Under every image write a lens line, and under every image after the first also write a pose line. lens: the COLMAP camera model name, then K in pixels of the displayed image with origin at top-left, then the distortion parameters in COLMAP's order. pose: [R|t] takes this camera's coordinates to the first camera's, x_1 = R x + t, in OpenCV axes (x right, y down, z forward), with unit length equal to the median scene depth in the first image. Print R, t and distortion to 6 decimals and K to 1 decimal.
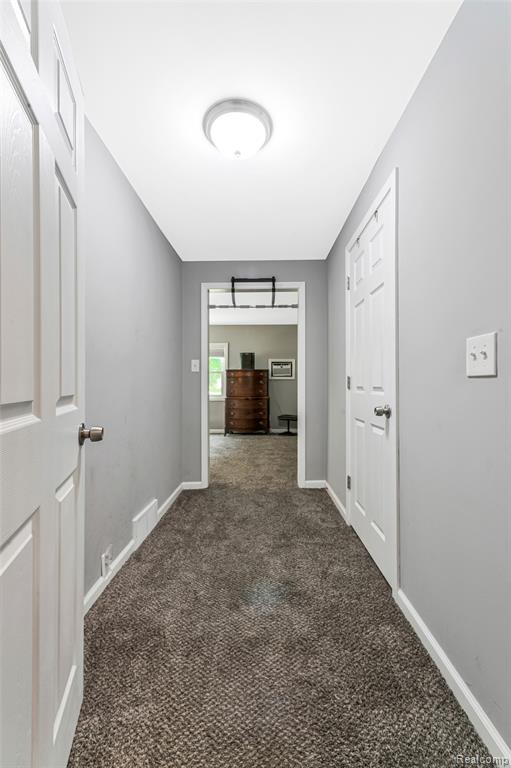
lens RADIAL K [[304.3, 0, 255.3], [0, 304.3, 380.5], [0, 0, 1]] dist [-0.002611, -0.000154]
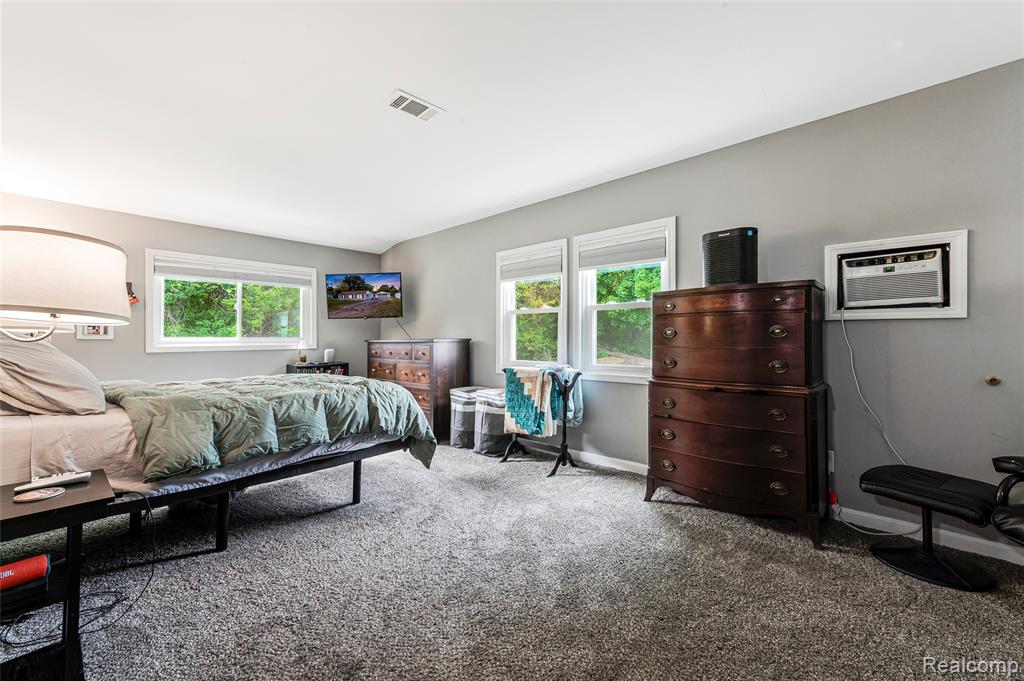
lens RADIAL K [[405.7, 0, 508.1], [0, 405.7, 324.0], [0, 0, 1]] dist [-0.002611, -0.000154]
pose [[0.768419, -0.003653, -0.639936, 0.059023], [0.001047, 0.999990, -0.004452, 0.001742], [0.639946, 0.002751, 0.768415, 0.546955]]
